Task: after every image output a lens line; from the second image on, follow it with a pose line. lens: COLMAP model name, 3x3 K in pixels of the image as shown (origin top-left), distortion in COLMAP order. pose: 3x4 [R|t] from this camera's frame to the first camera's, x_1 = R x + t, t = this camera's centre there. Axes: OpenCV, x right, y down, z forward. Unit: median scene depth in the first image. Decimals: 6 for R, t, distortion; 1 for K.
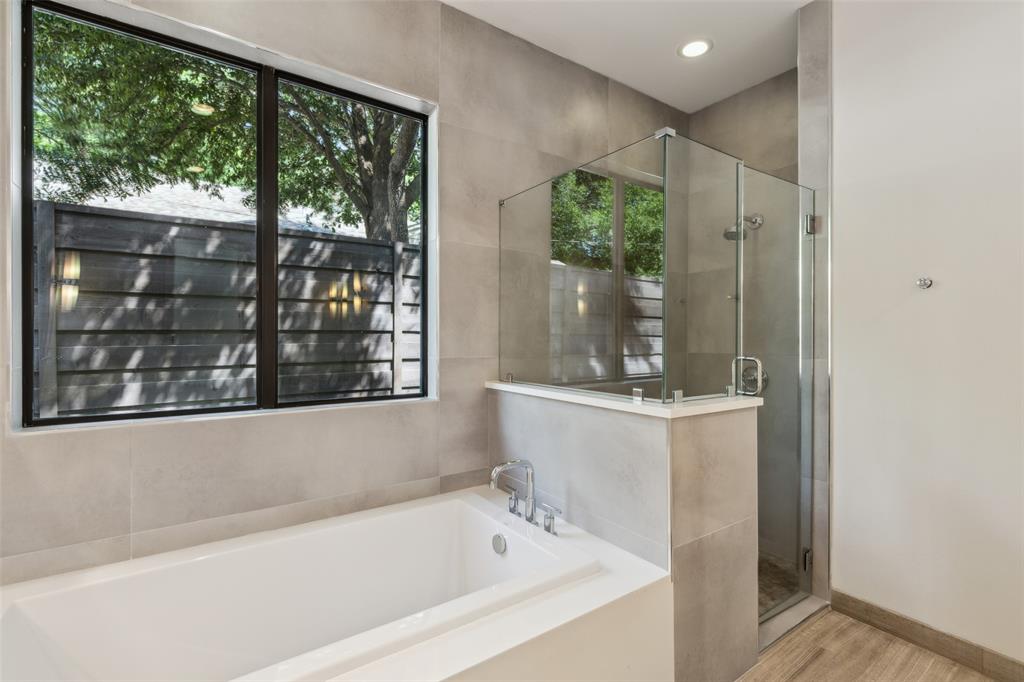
lens RADIAL K [[469.4, 0, 522.1], [0, 469.4, 340.6], [0, 0, 1]] dist [0.011323, -0.002277]
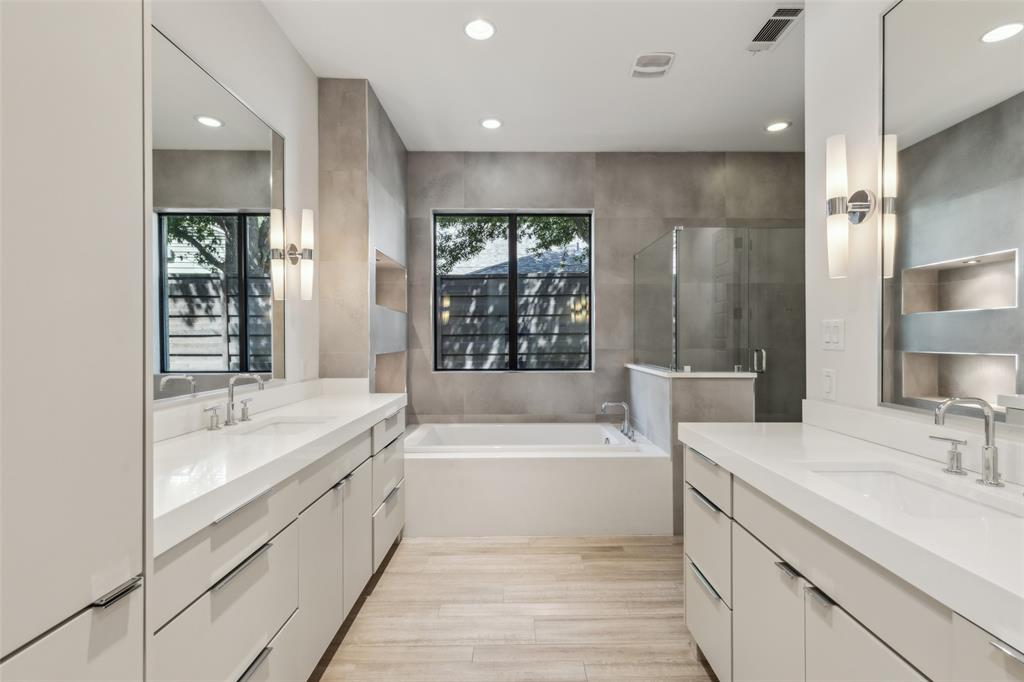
lens RADIAL K [[469.4, 0, 511.7], [0, 469.4, 339.6], [0, 0, 1]] dist [0.011323, -0.002277]
pose [[0.816199, 0.001196, -0.577770, 0.537986], [-0.001251, 0.999999, 0.000304, 0.002461], [0.577770, 0.000475, 0.816200, -0.586510]]
